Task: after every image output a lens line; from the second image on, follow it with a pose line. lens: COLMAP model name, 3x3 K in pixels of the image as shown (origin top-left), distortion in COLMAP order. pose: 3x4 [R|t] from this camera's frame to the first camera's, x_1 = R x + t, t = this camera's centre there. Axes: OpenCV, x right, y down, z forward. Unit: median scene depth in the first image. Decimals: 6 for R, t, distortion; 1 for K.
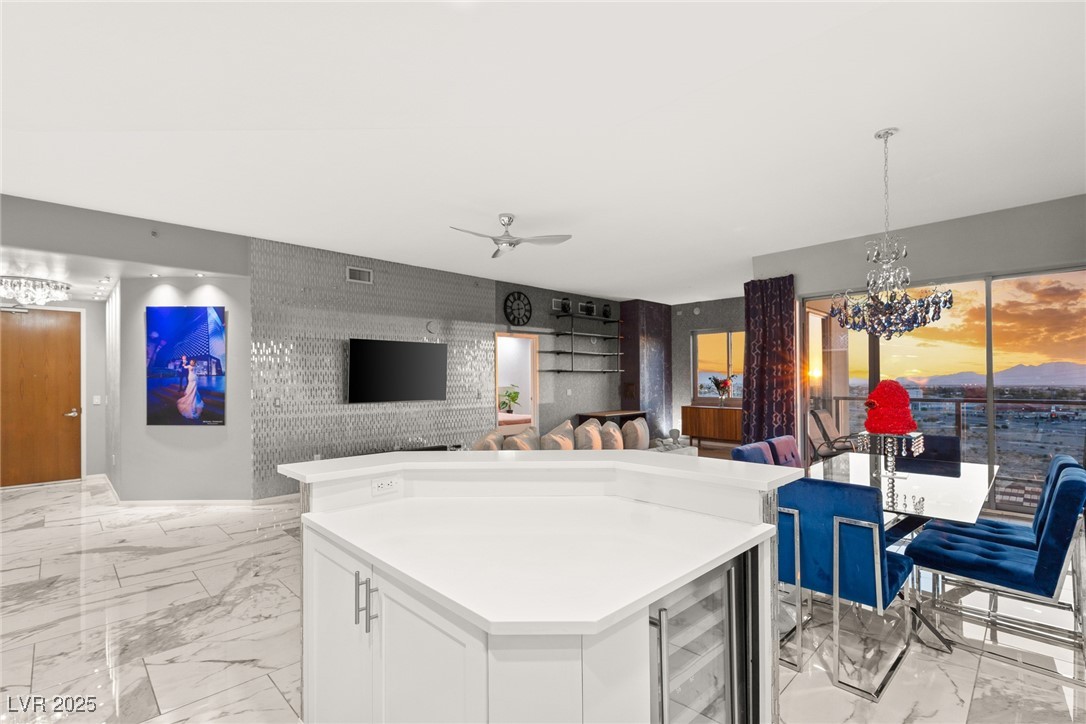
lens RADIAL K [[495.8, 0, 545.0], [0, 495.8, 379.3], [0, 0, 1]] dist [-0.000793, -0.000193]
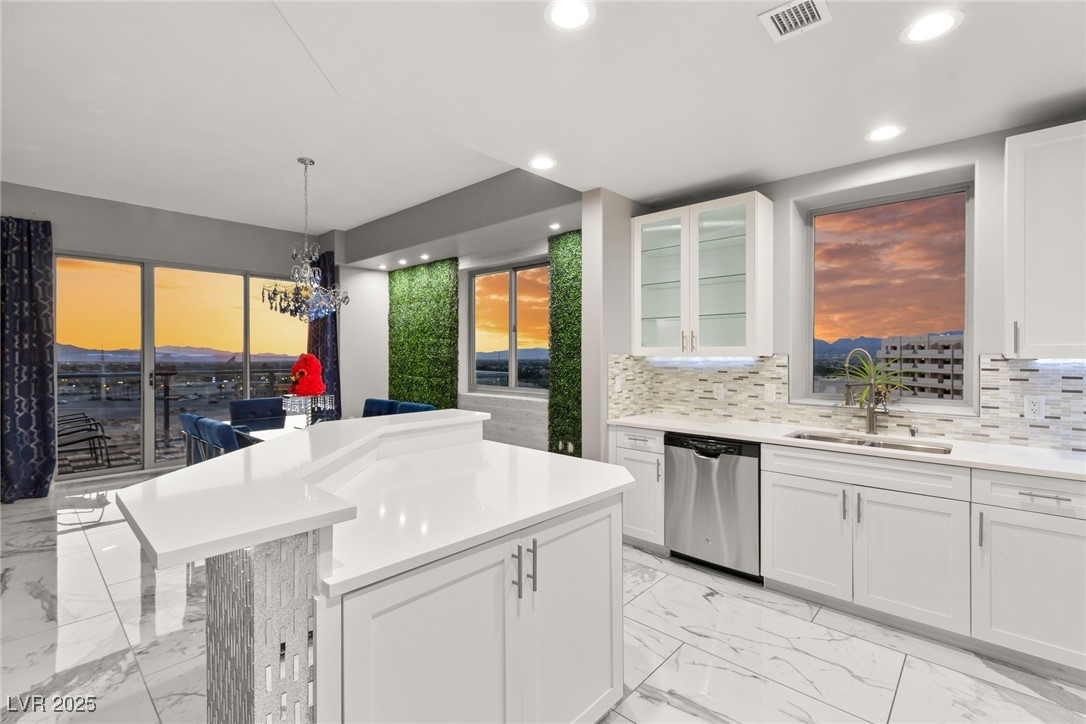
lens RADIAL K [[495.8, 0, 538.0], [0, 495.8, 358.0], [0, 0, 1]] dist [-0.000793, -0.000193]
pose [[-0.071171, -0.003556, 0.997458, -0.345117], [-0.003128, 0.999990, 0.003342, 0.002635], [-0.997459, -0.002882, -0.071182, 0.267469]]
